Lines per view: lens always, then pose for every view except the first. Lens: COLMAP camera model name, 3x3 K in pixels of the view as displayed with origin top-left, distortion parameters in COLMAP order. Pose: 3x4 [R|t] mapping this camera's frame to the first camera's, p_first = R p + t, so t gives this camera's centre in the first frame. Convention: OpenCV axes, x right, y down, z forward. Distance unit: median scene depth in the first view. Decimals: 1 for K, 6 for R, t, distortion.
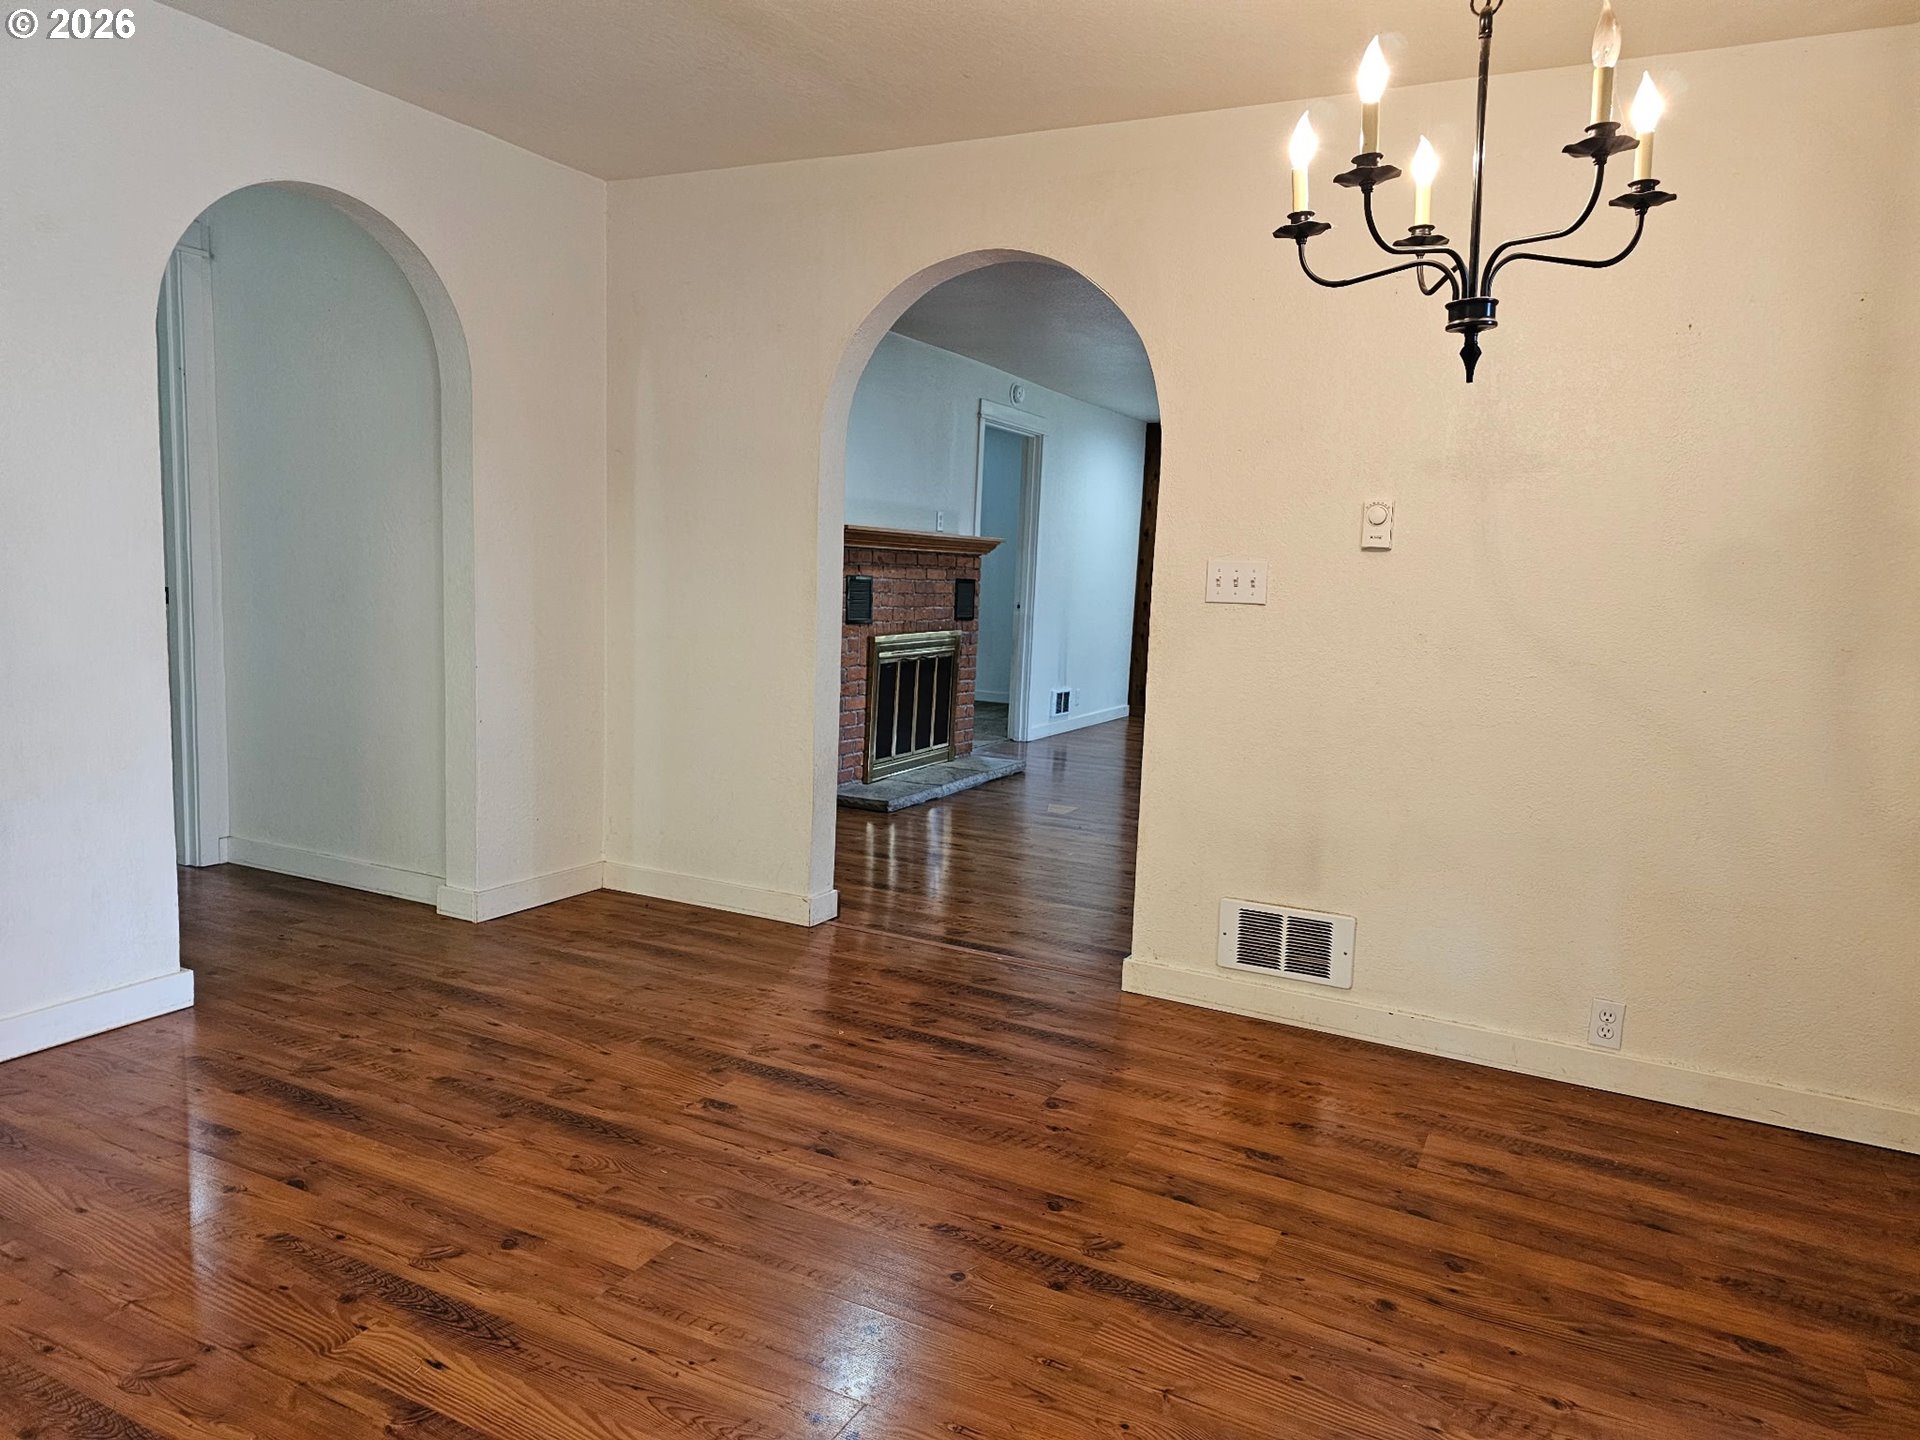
lens RADIAL K [[1284.4, 0, 960.1], [0, 1284.4, 727.0], [0, 0, 1]] dist [0.065487, -0.035748]
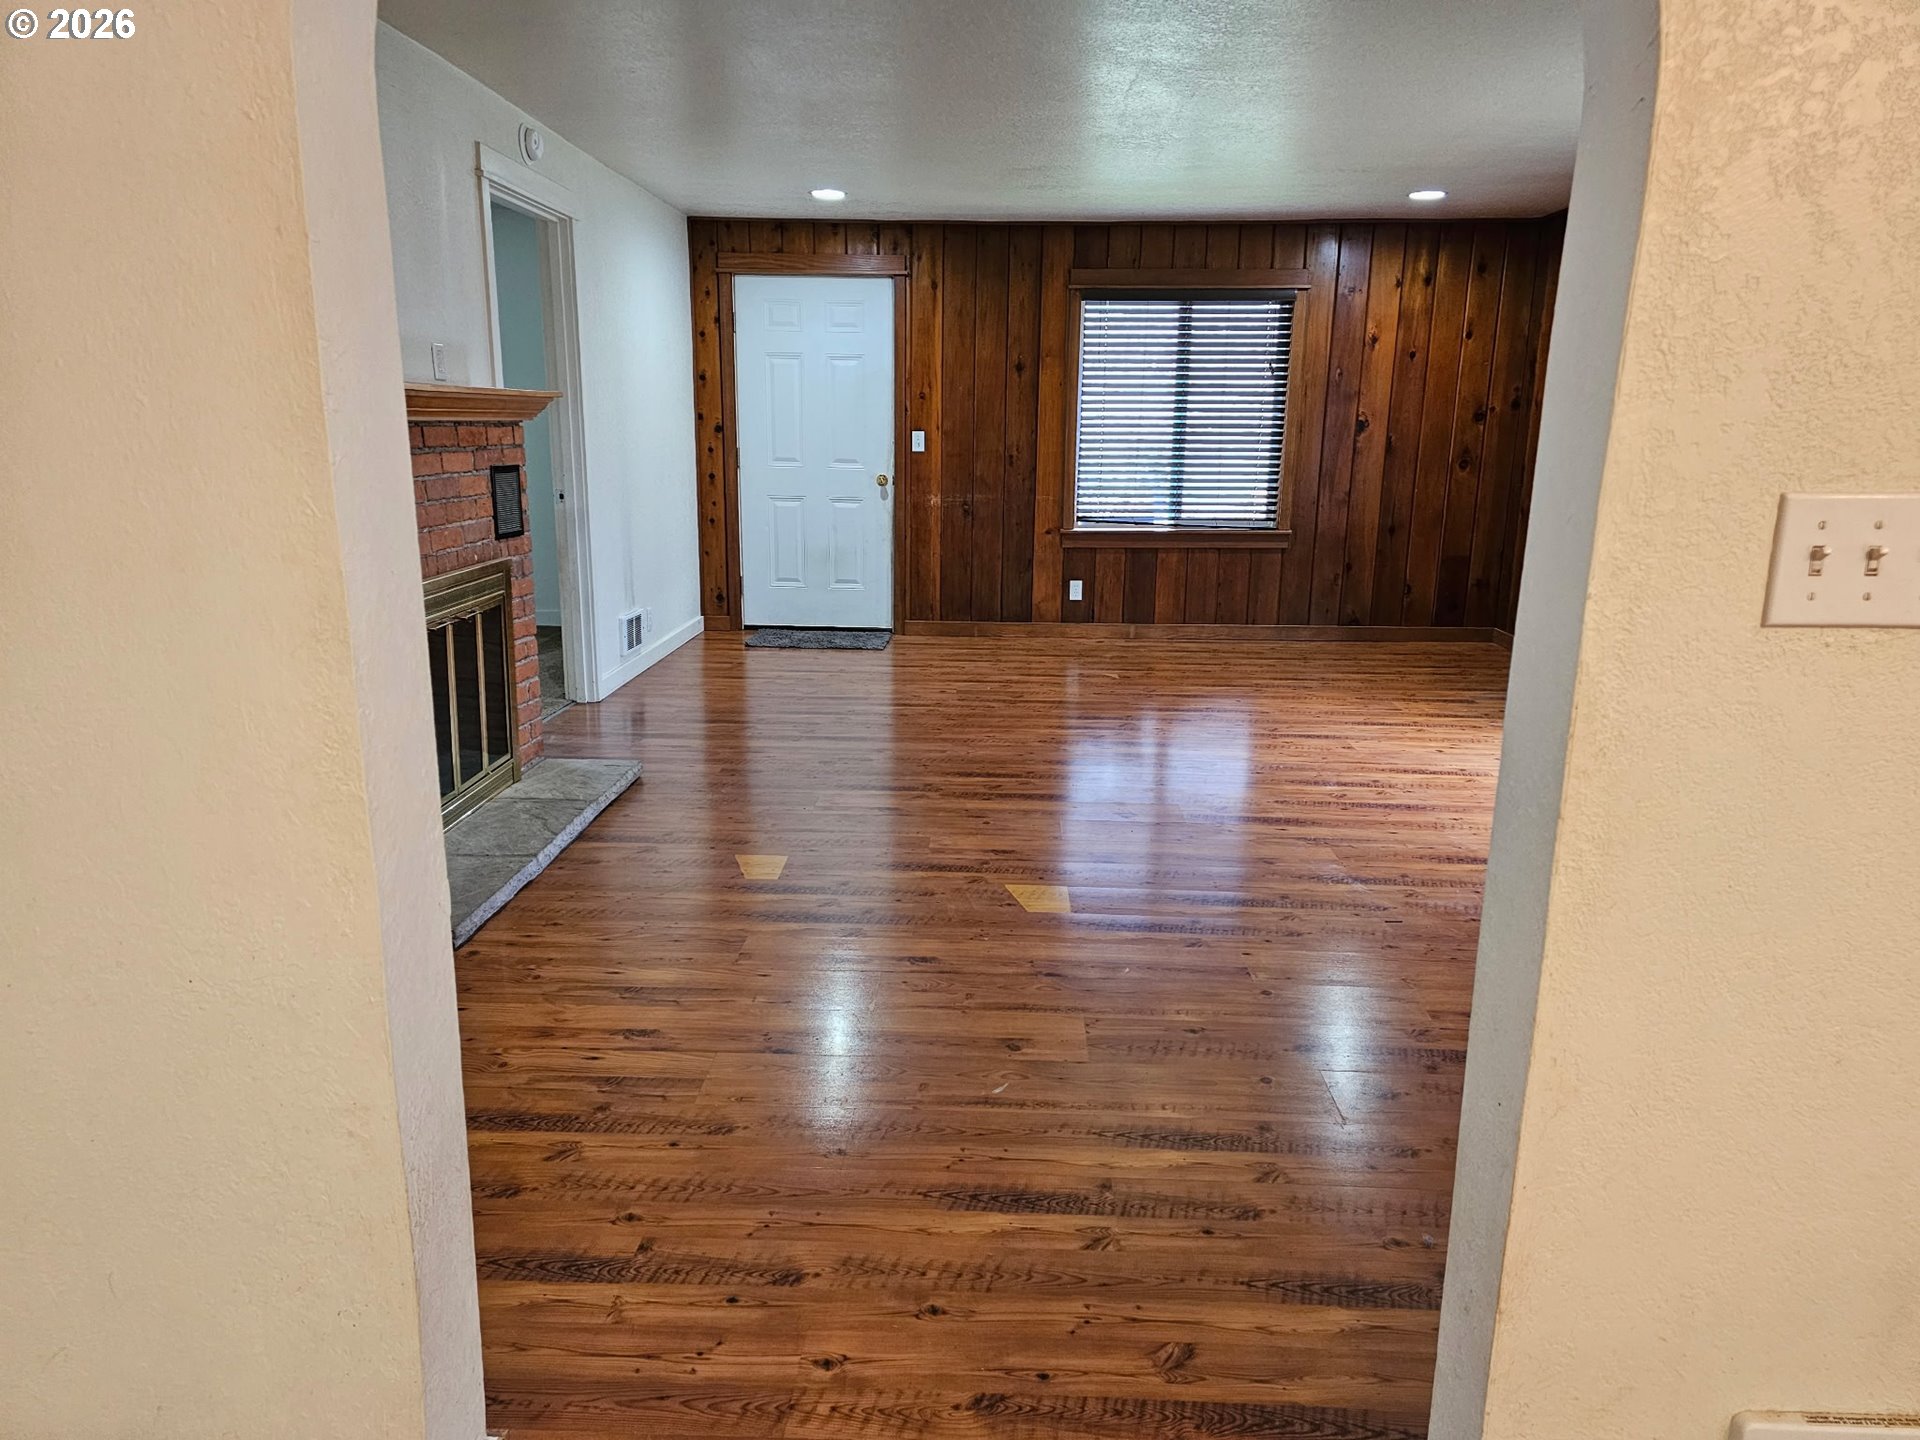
lens RADIAL K [[1284.4, 0, 960.1], [0, 1284.4, 707.9], [0, 0, 1]] dist [0.065487, -0.035748]
pose [[0.906366, -0.119871, 0.405132, -0.066006], [0.076010, 0.989525, 0.122731, -0.071284], [-0.415600, -0.080445, 0.905983, 0.429109]]
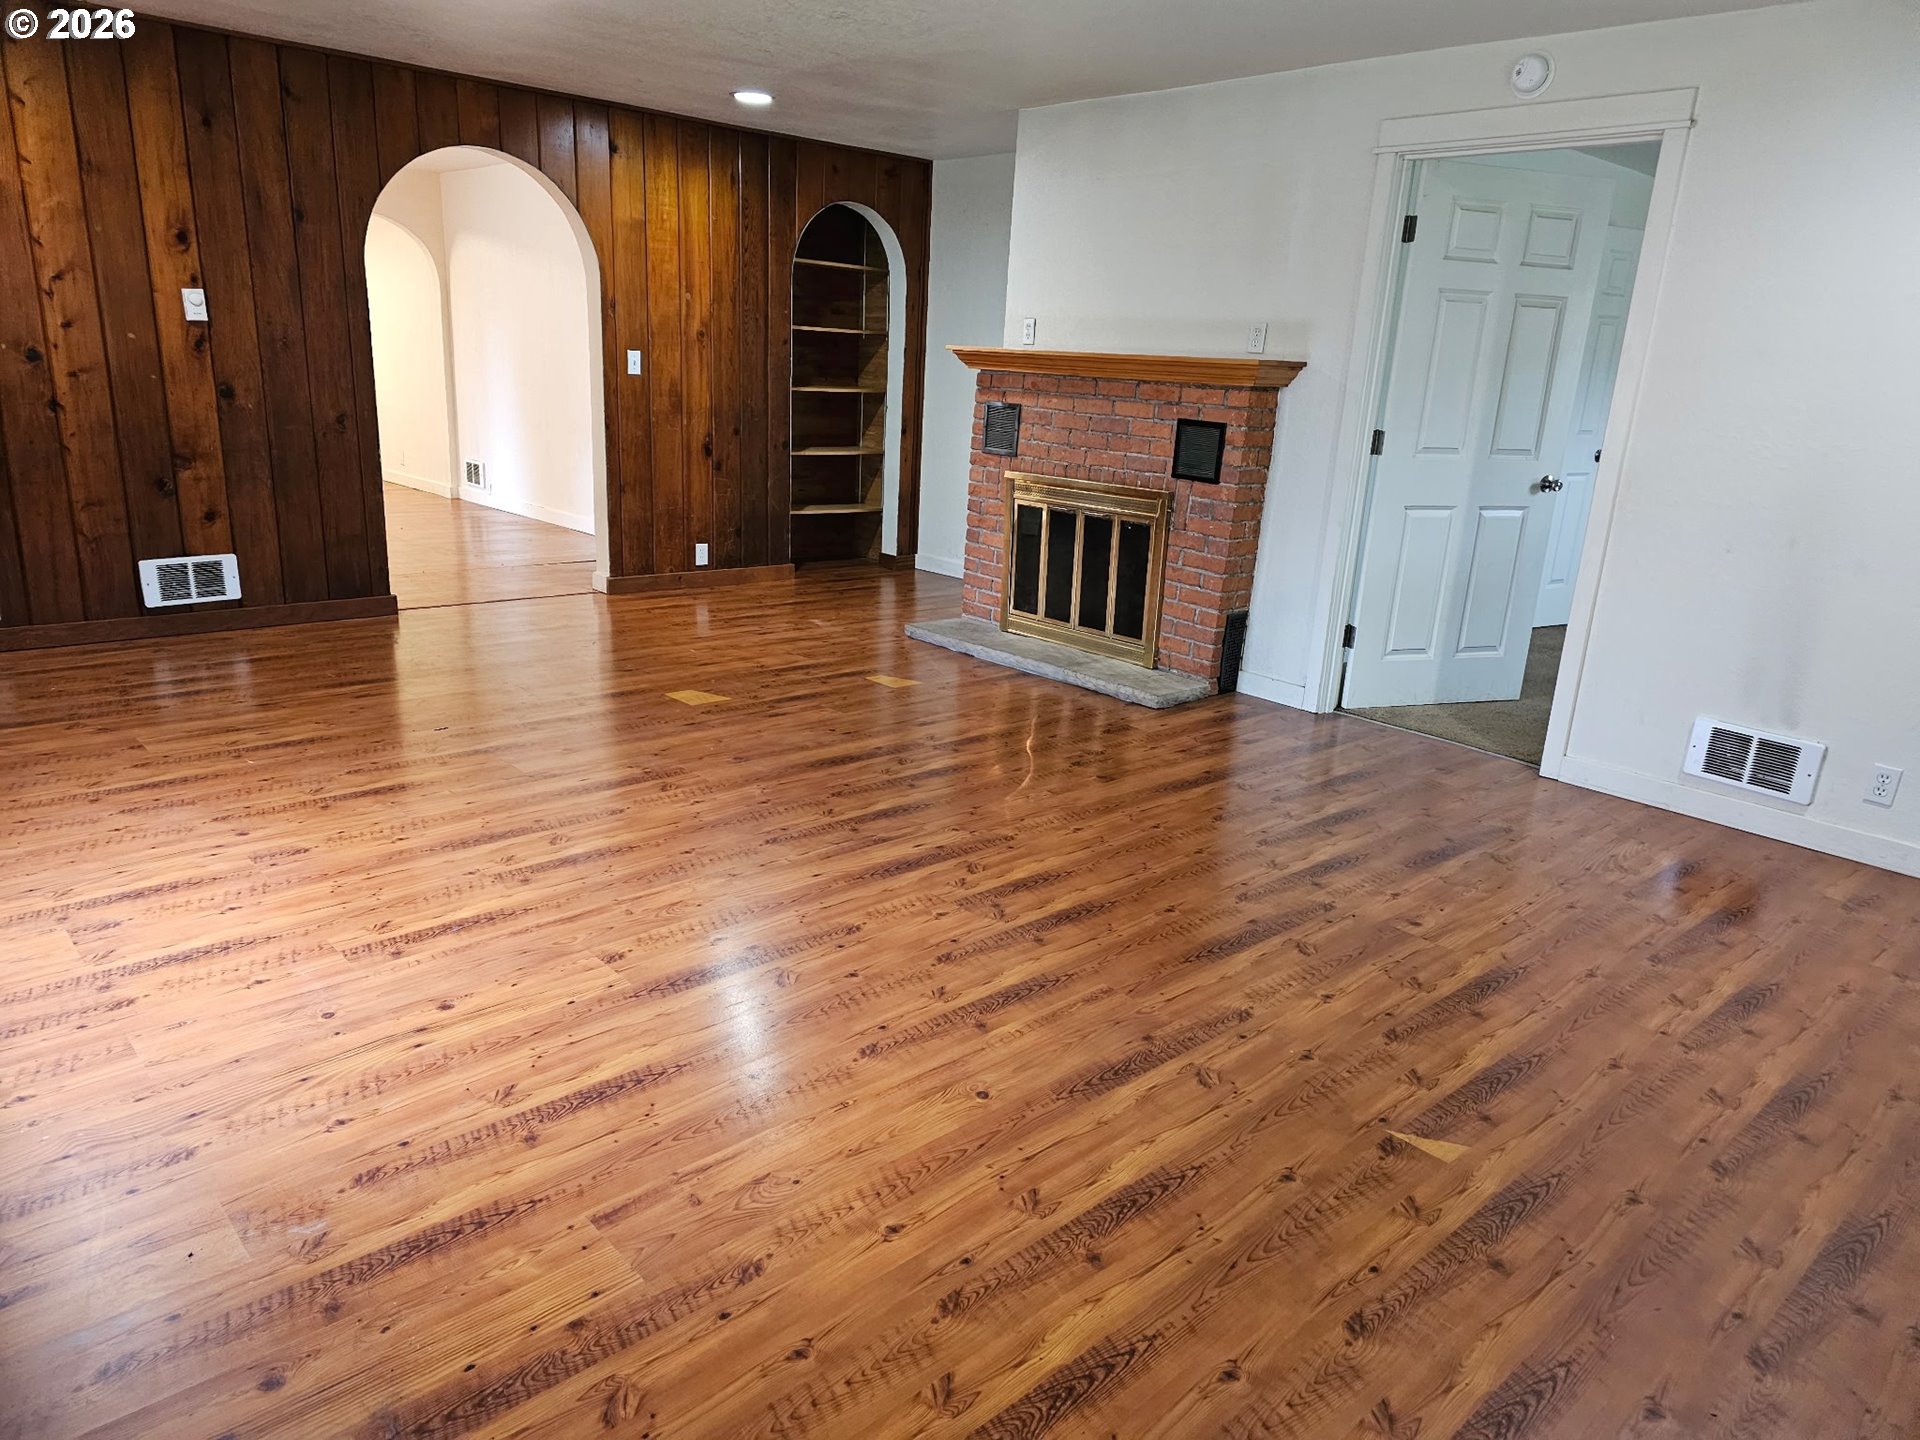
lens RADIAL K [[1284.4, 0, 953.9], [0, 1284.4, 729.2], [0, 0, 1]] dist [0.065487, -0.035748]
pose [[-0.351845, 0.200873, -0.914251, 0.808449], [-0.186770, 0.941999, 0.278847, -0.142762], [0.917236, 0.268866, -0.293921, 1.258922]]
